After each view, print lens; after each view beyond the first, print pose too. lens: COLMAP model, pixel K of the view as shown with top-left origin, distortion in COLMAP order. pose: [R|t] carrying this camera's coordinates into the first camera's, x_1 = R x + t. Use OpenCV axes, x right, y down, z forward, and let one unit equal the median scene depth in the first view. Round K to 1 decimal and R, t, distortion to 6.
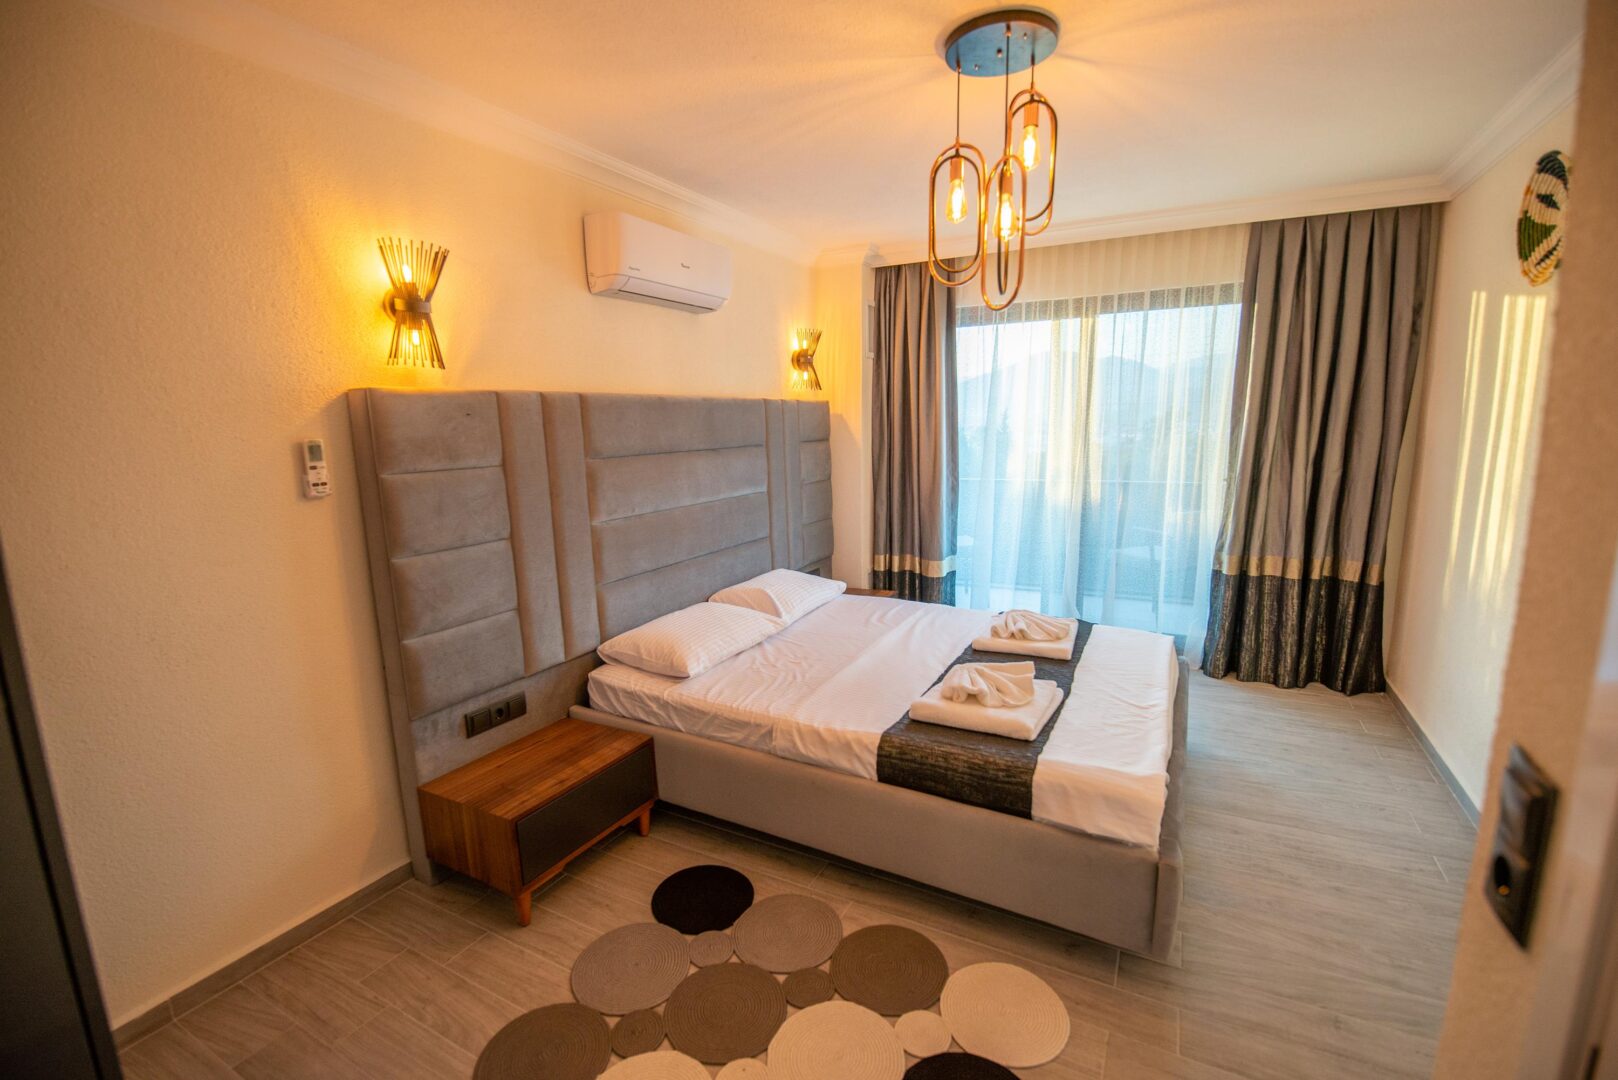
lens RADIAL K [[719.0, 0, 809.0], [0, 719.0, 547.8], [0, 0, 1]] dist [-0.000872, -0.000501]
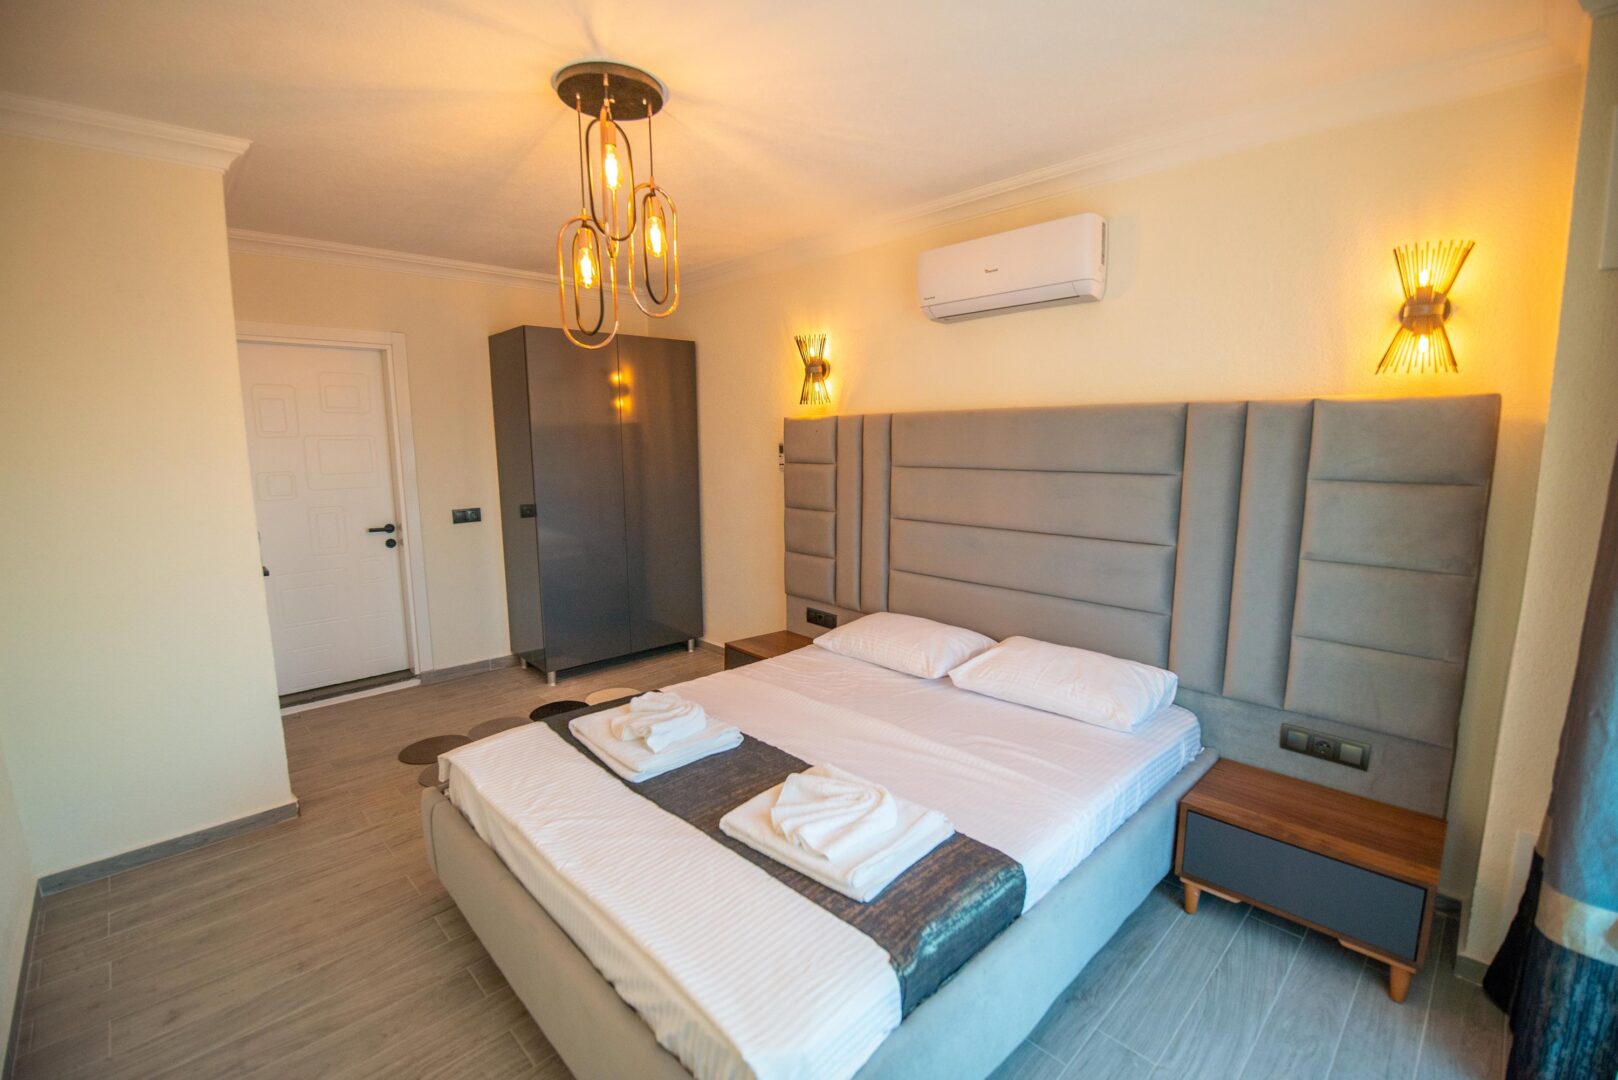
lens RADIAL K [[713.7, 0, 809.0], [0, 713.7, 540.0], [0, 0, 1]] dist [-0.001600, -0.000216]
pose [[-0.317755, 0.160894, -0.934422, 0.710491], [-0.148606, 0.964868, 0.216670, -0.190865], [0.936455, 0.207709, -0.282682, 0.963876]]
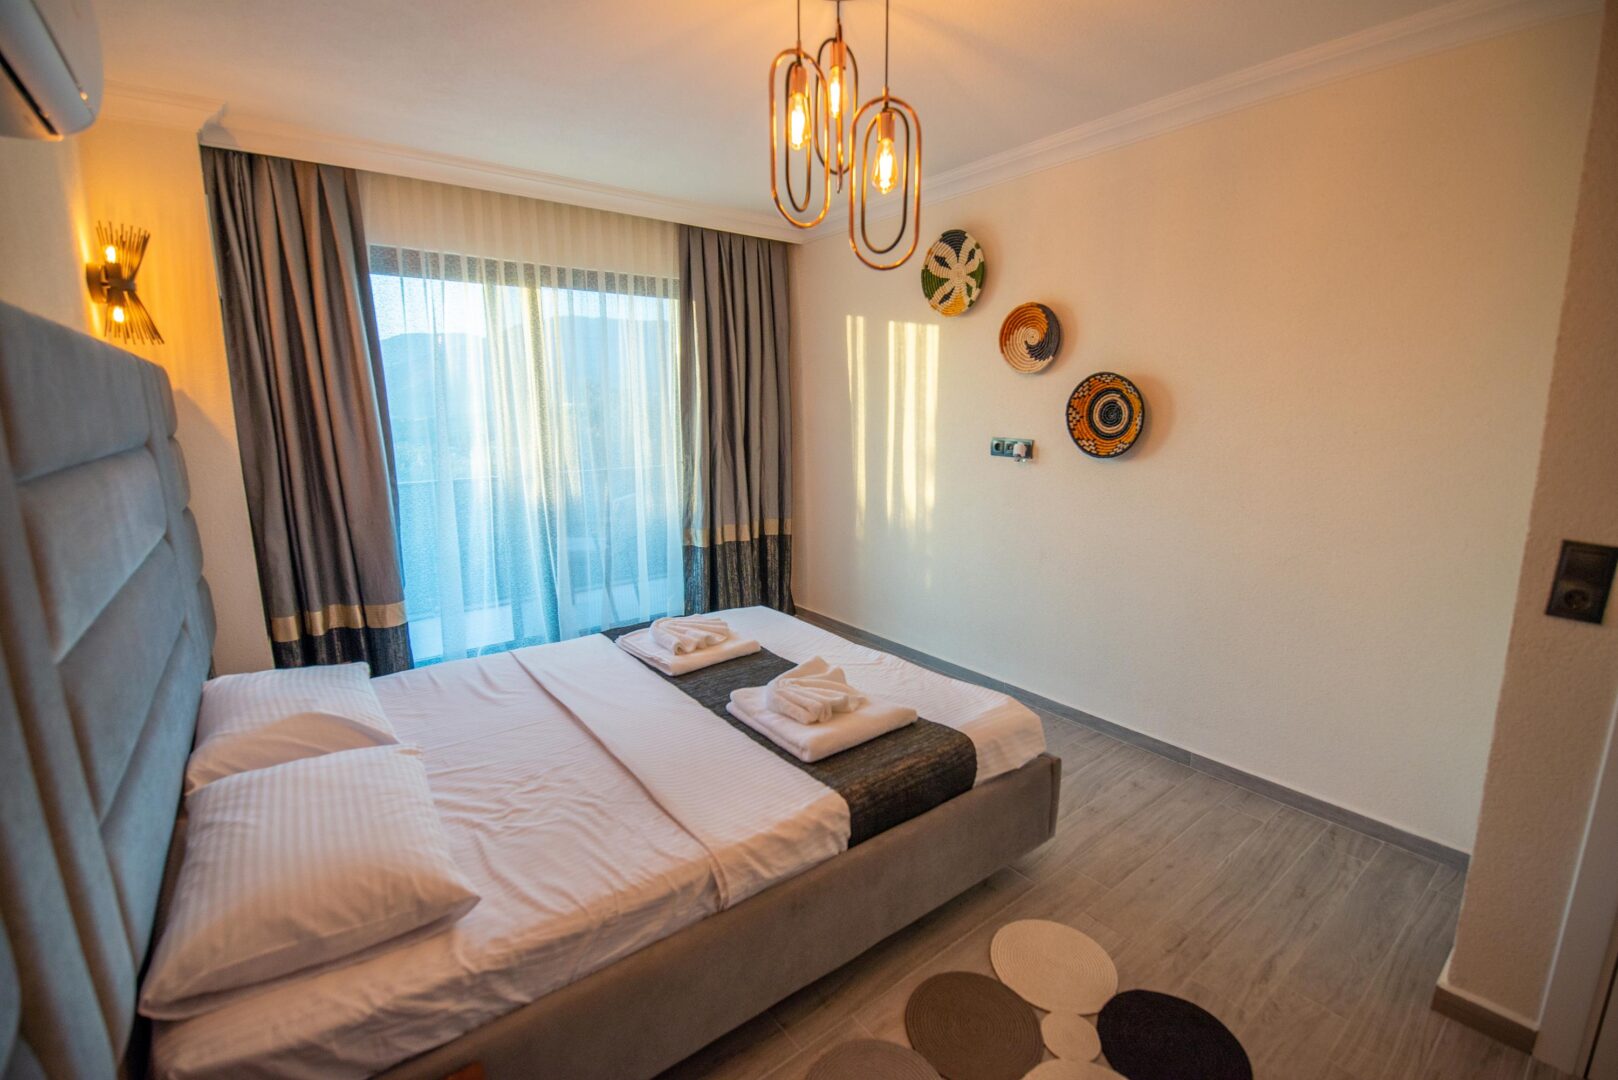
lens RADIAL K [[694.2, 0, 839.0], [0, 694.2, 553.9], [0, 0, 1]] dist [0.010178, -0.015370]
pose [[0.407151, -0.176244, 0.896195, -0.326124], [0.161603, 0.979626, 0.119233, -0.052254], [-0.898951, 0.096282, 0.427338, 0.396276]]
